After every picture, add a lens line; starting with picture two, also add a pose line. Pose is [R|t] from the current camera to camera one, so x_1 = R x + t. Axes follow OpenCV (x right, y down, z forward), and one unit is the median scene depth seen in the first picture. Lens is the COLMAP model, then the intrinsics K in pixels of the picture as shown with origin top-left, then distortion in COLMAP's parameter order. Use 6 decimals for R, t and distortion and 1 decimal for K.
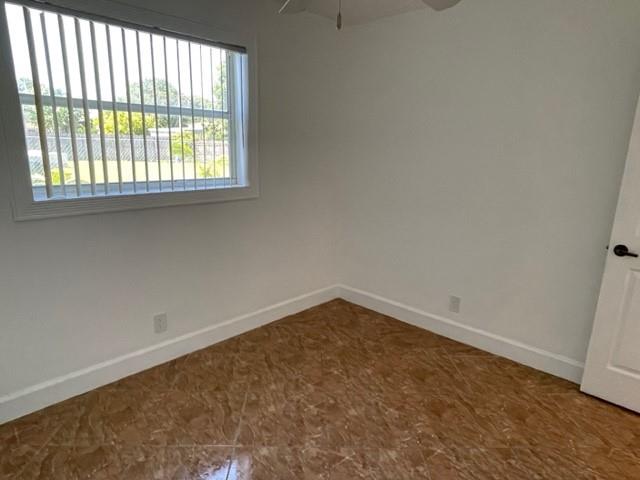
lens RADIAL K [[410.2, 0, 320.0], [0, 410.2, 240.0], [0, 0, 1]] dist [0.003206, -0.006788]
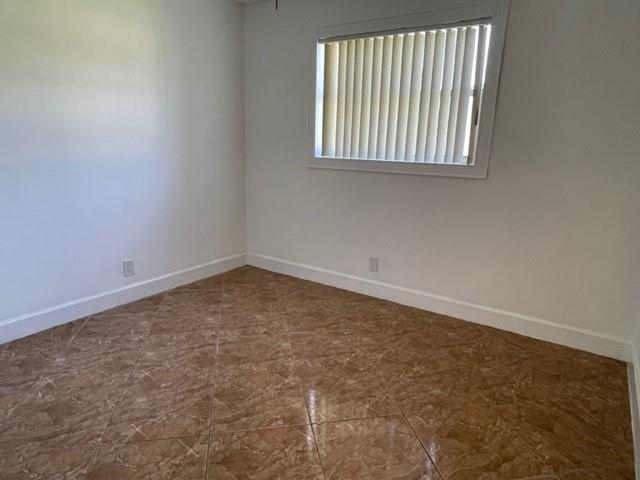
lens RADIAL K [[410.2, 0, 320.0], [0, 410.2, 240.0], [0, 0, 1]] dist [0.003206, -0.006788]
pose [[0.168052, 0.211154, -0.962898, 0.849109], [-0.250229, 0.953934, 0.165517, -0.041770], [0.953490, 0.213130, 0.213148, 0.588566]]
